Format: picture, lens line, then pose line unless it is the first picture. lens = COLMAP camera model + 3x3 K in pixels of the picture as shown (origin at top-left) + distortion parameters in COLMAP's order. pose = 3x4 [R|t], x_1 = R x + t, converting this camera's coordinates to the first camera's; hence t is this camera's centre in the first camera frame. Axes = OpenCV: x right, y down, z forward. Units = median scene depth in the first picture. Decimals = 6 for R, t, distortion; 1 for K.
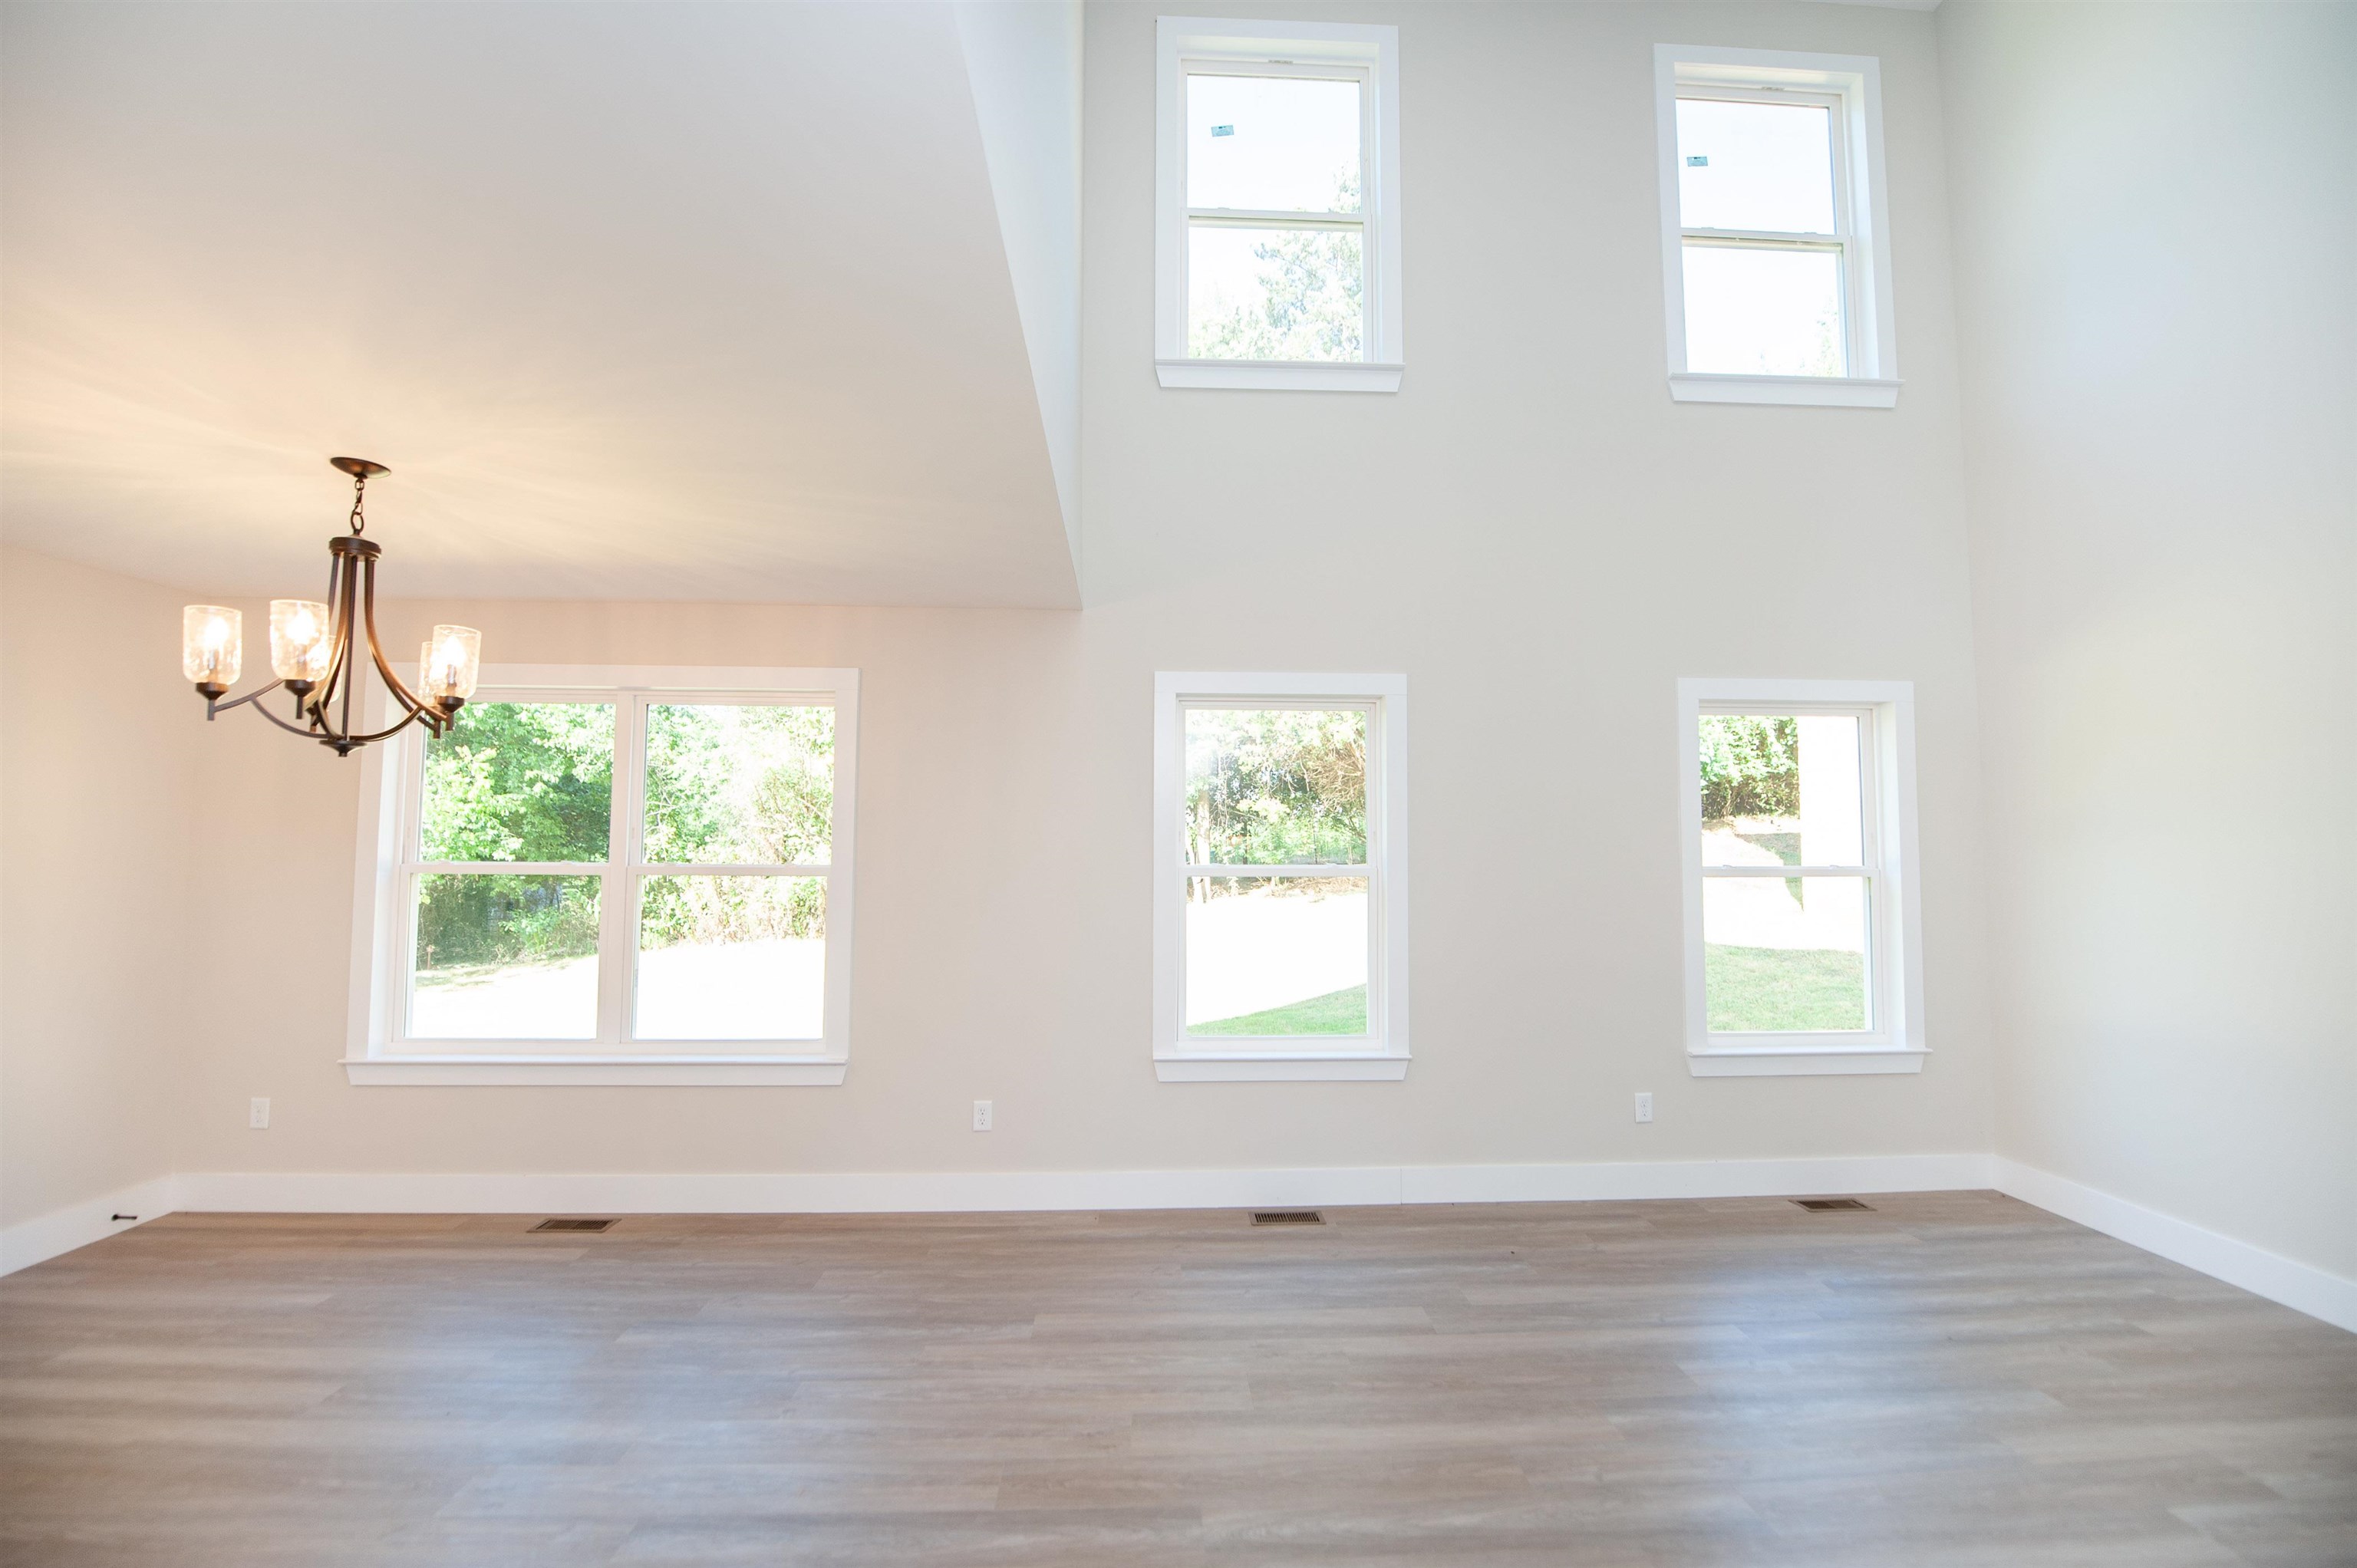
lens RADIAL K [[954.9, 0, 1186.8], [0, 954.9, 792.2], [0, 0, 1]] dist [-0.016171, -0.002917]
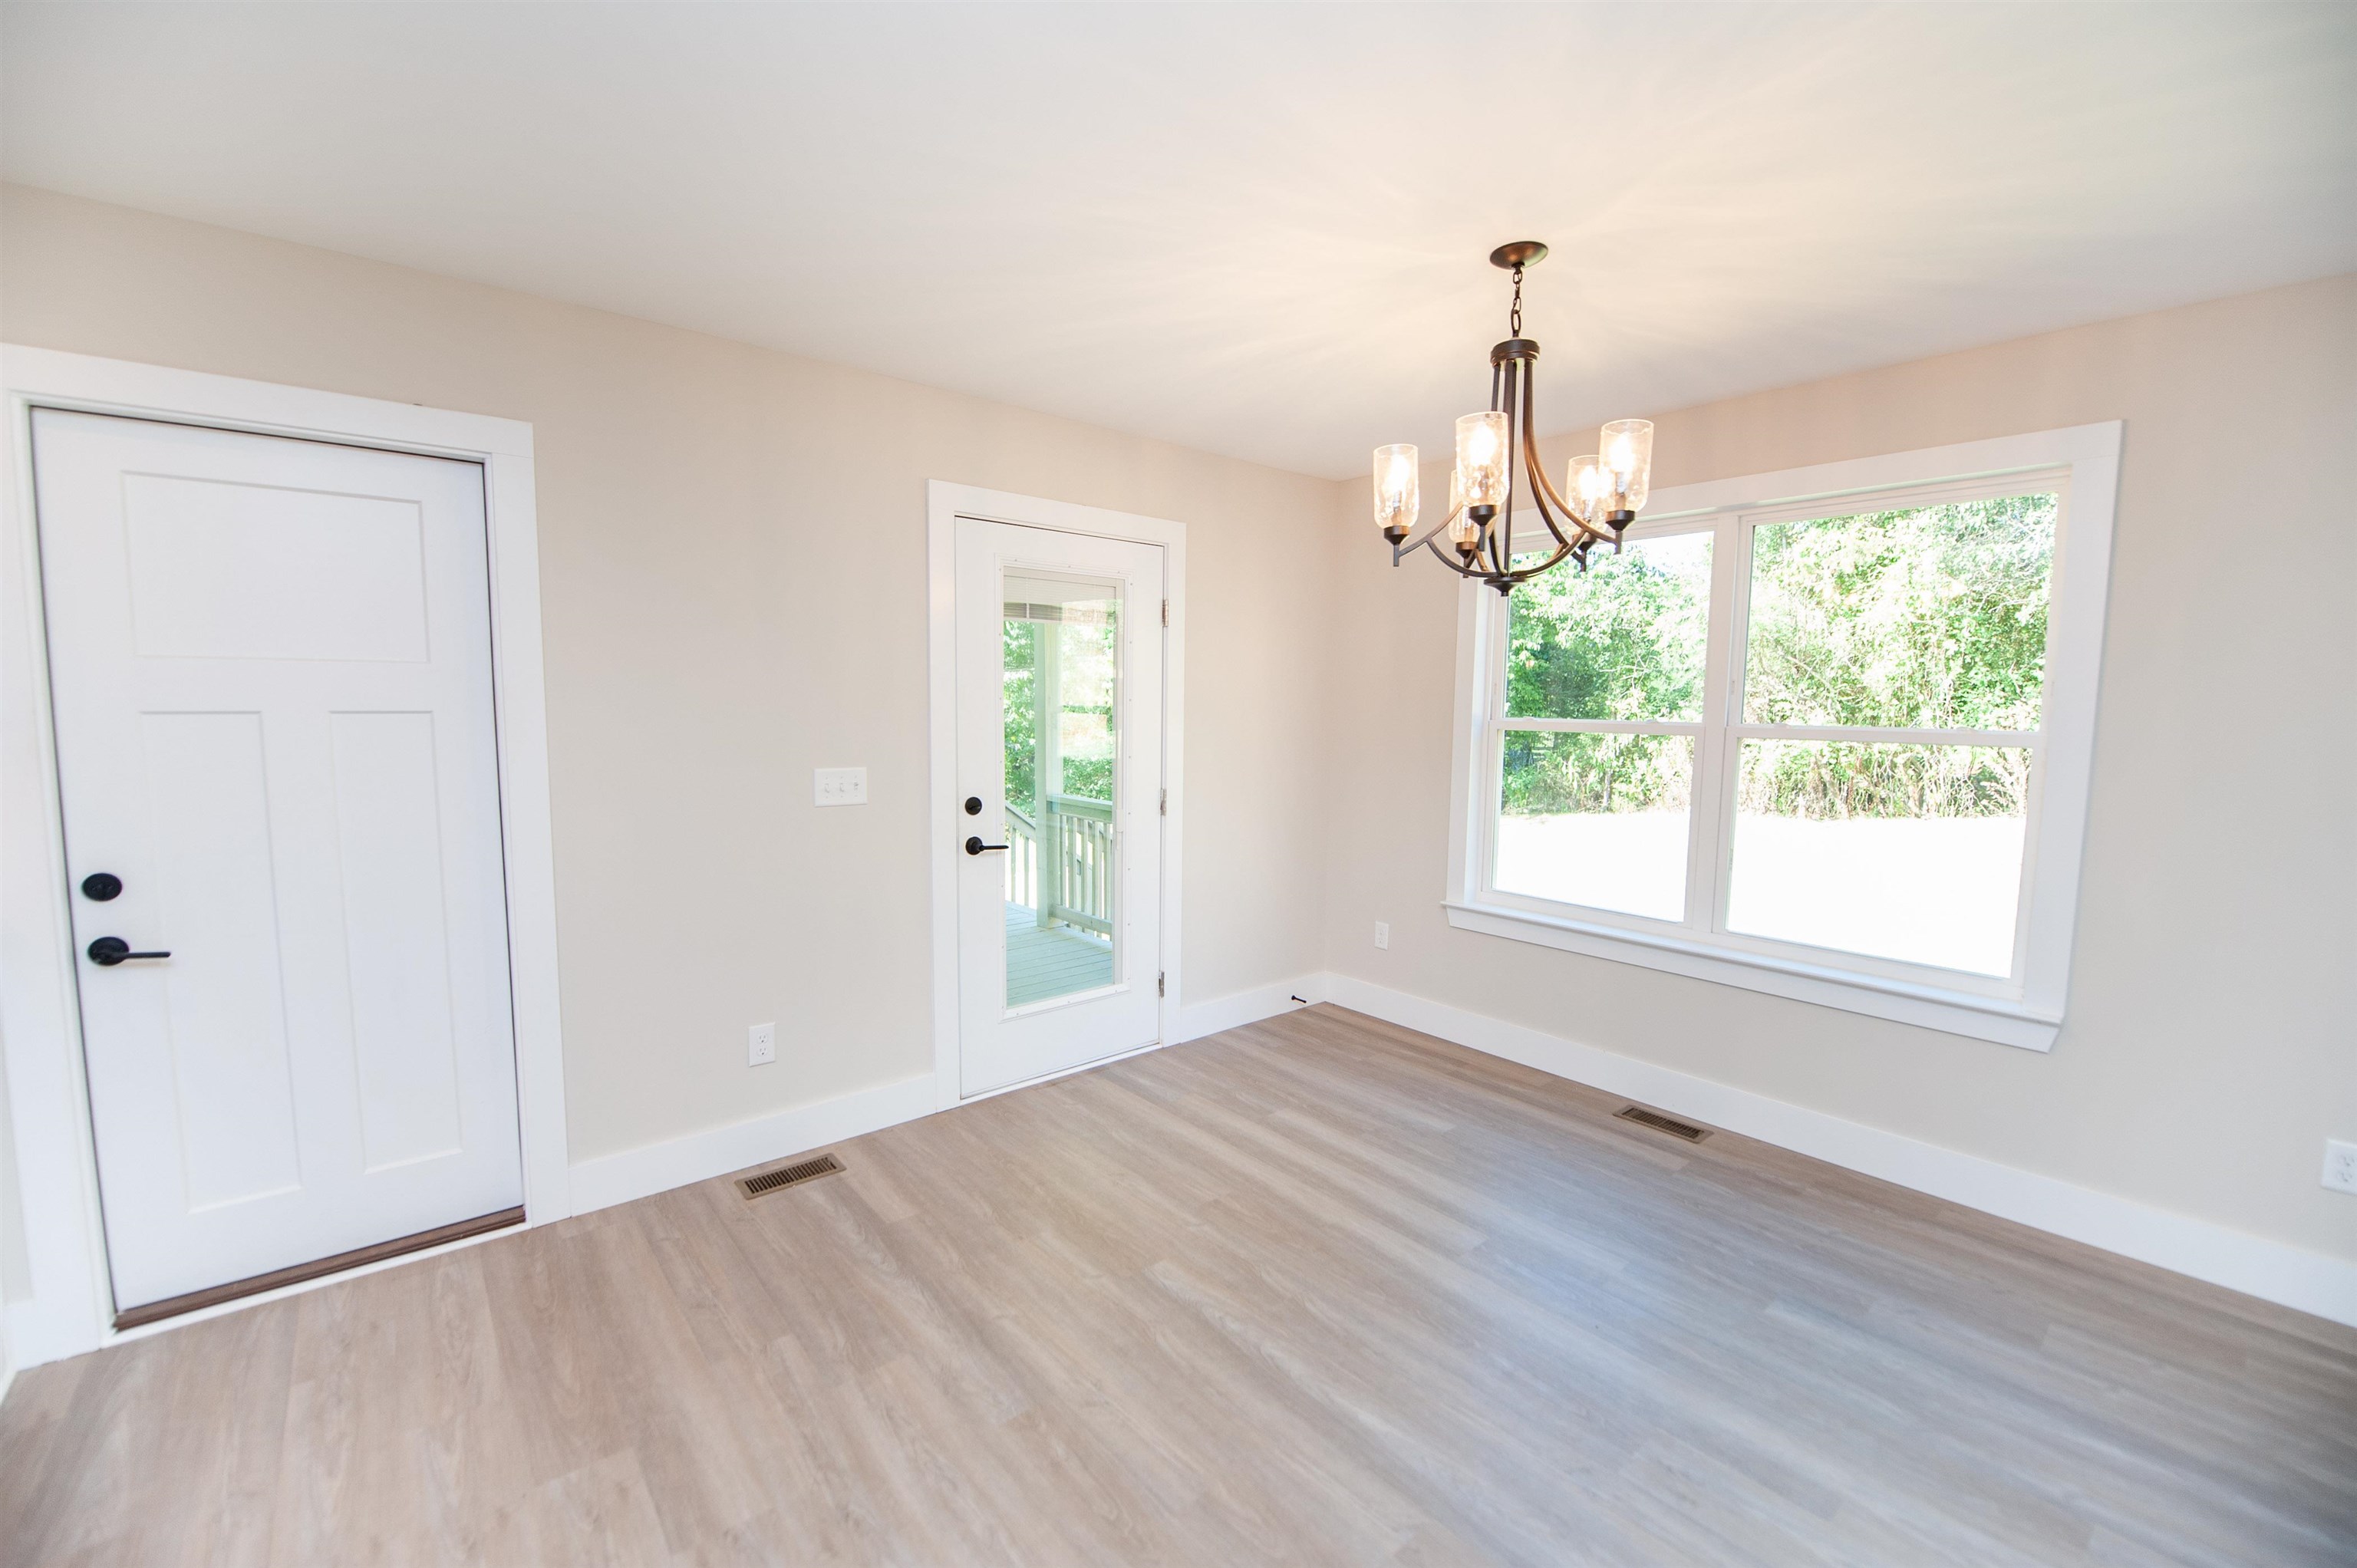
lens RADIAL K [[954.9, 0, 1186.8], [0, 954.9, 792.2], [0, 0, 1]] dist [-0.016171, -0.002917]
pose [[0.609474, 0.074813, -0.789268, -0.242371], [0.035843, 0.991920, 0.121700, 0.018676], [0.791995, -0.102463, 0.601868, 0.131315]]
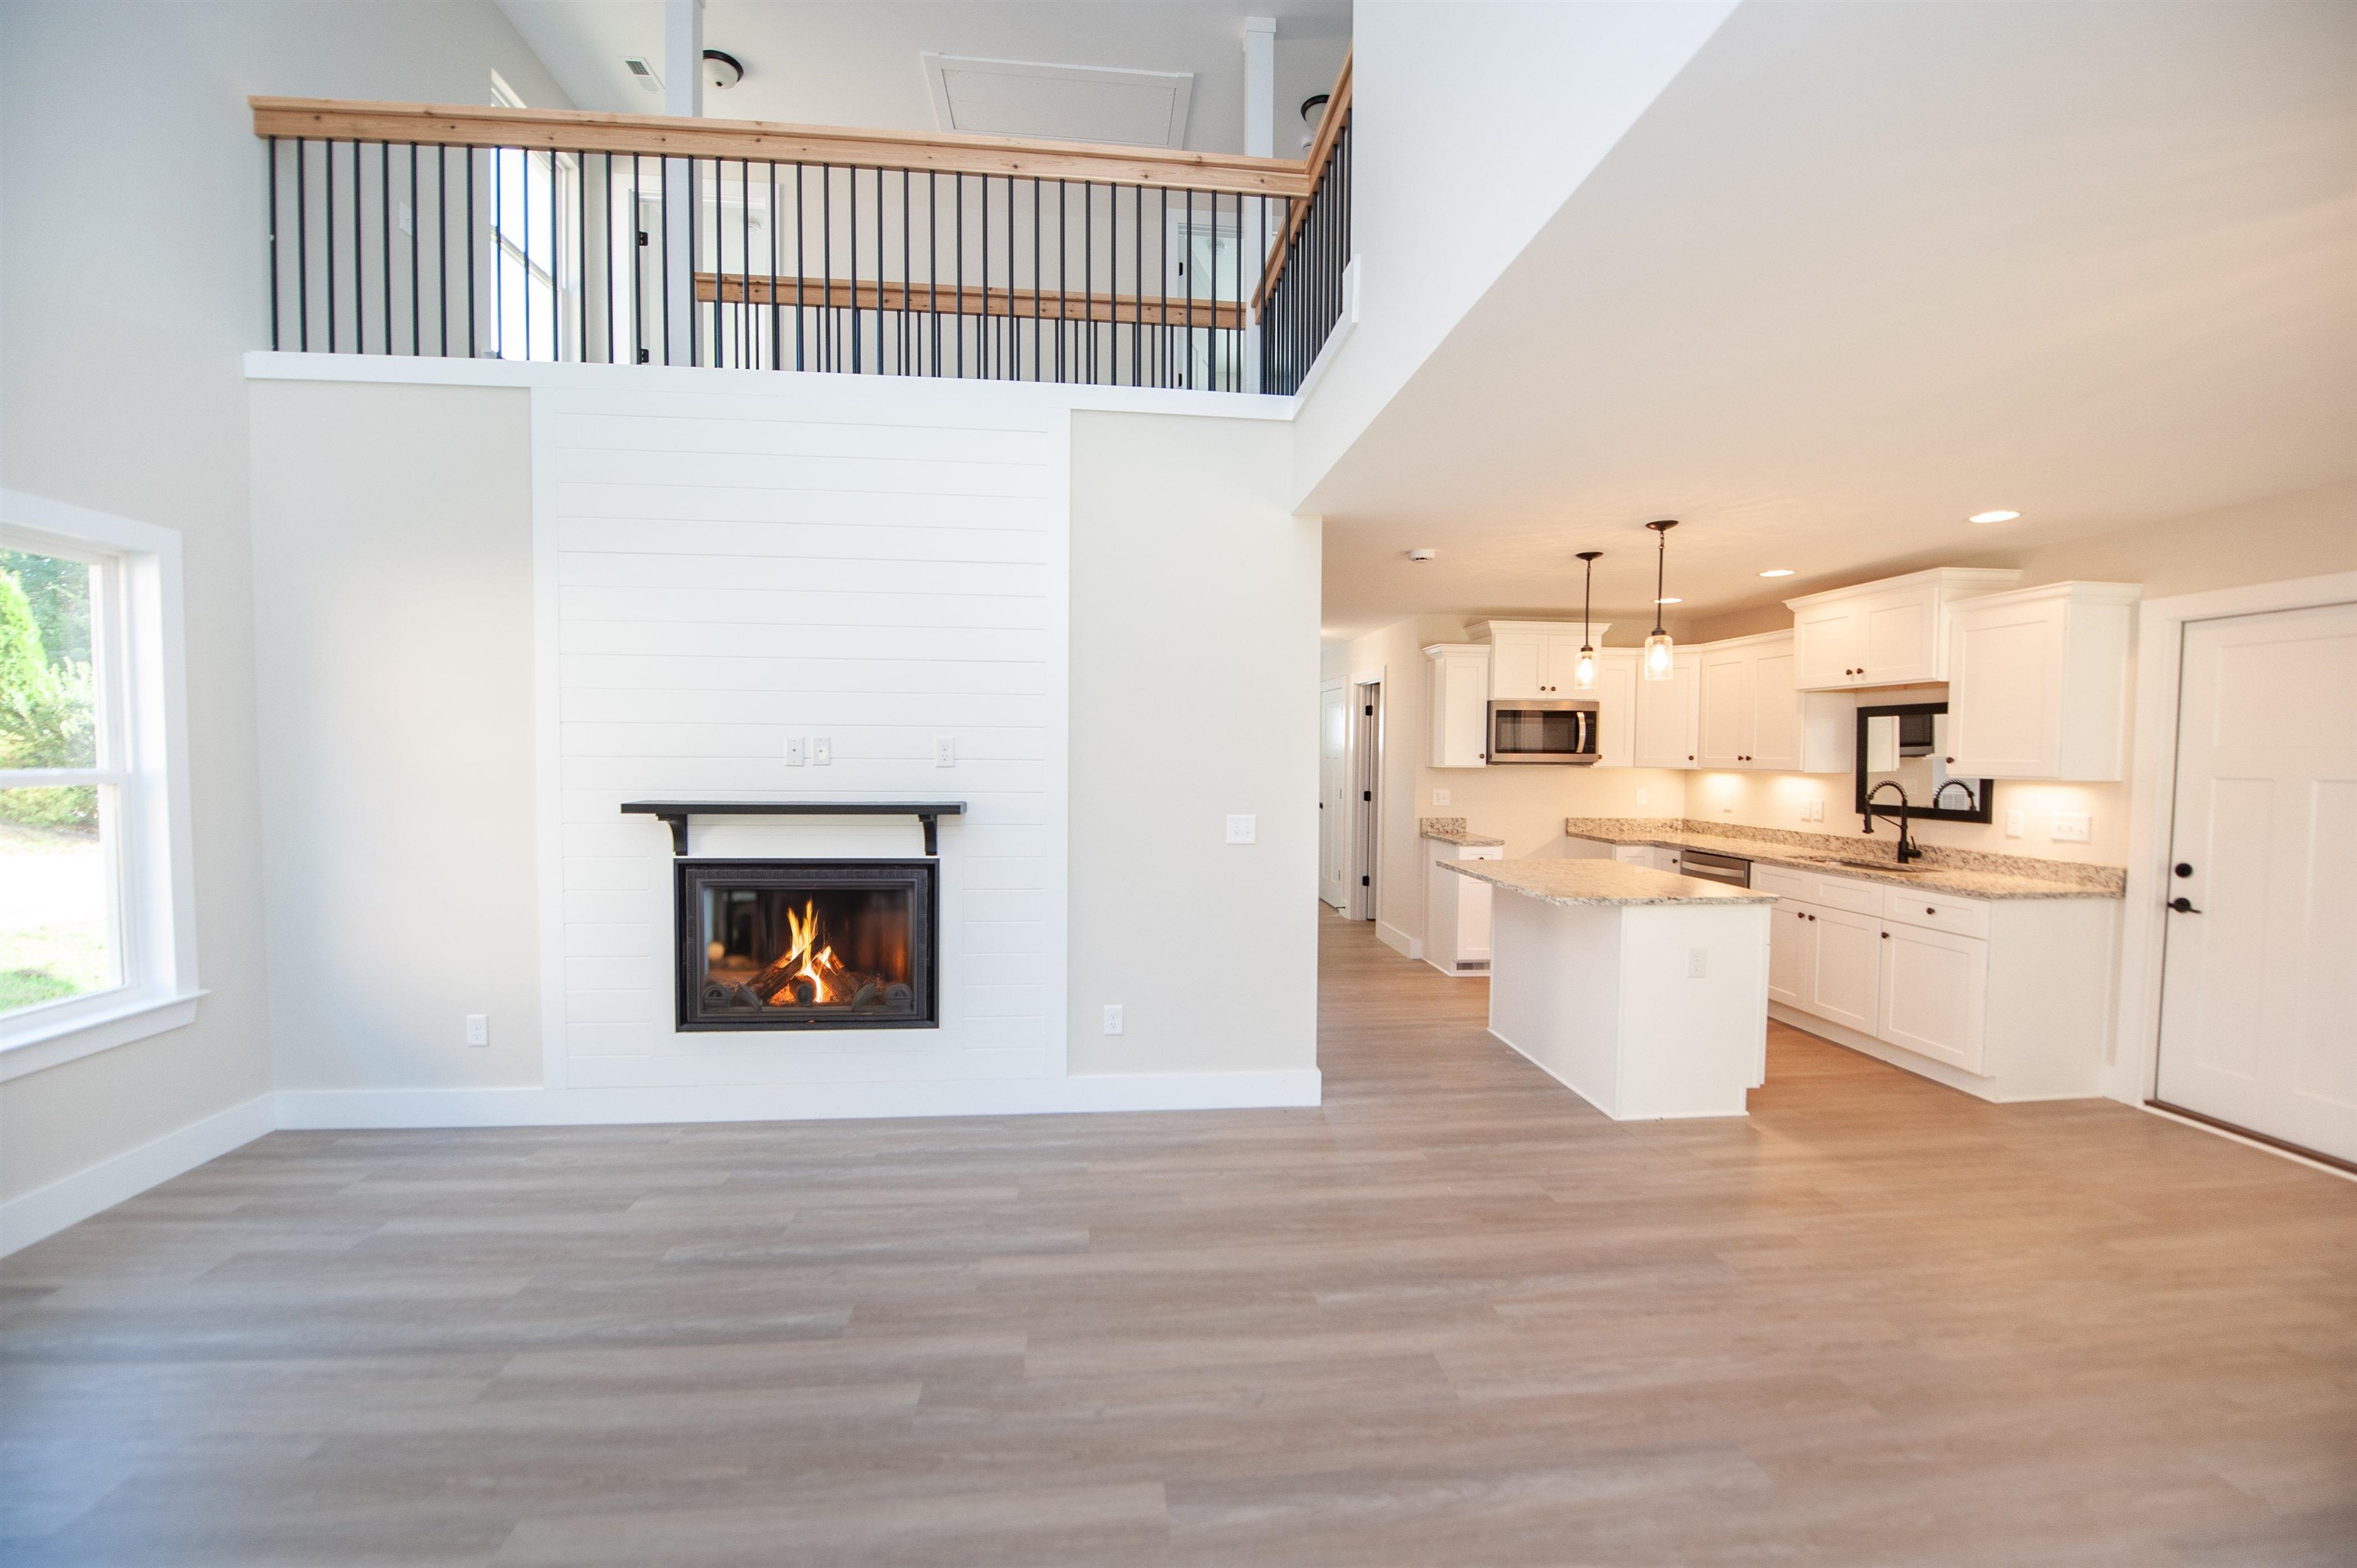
lens RADIAL K [[928.3, 0, 1185.8], [0, 928.3, 790.8], [0, 0, 1]] dist [-0.016842, -0.002657]
pose [[-0.998362, -0.007675, -0.056699, 0.125743], [-0.006899, 0.999880, -0.013879, 0.053770], [0.056799, -0.013465, -0.998295, 0.946079]]
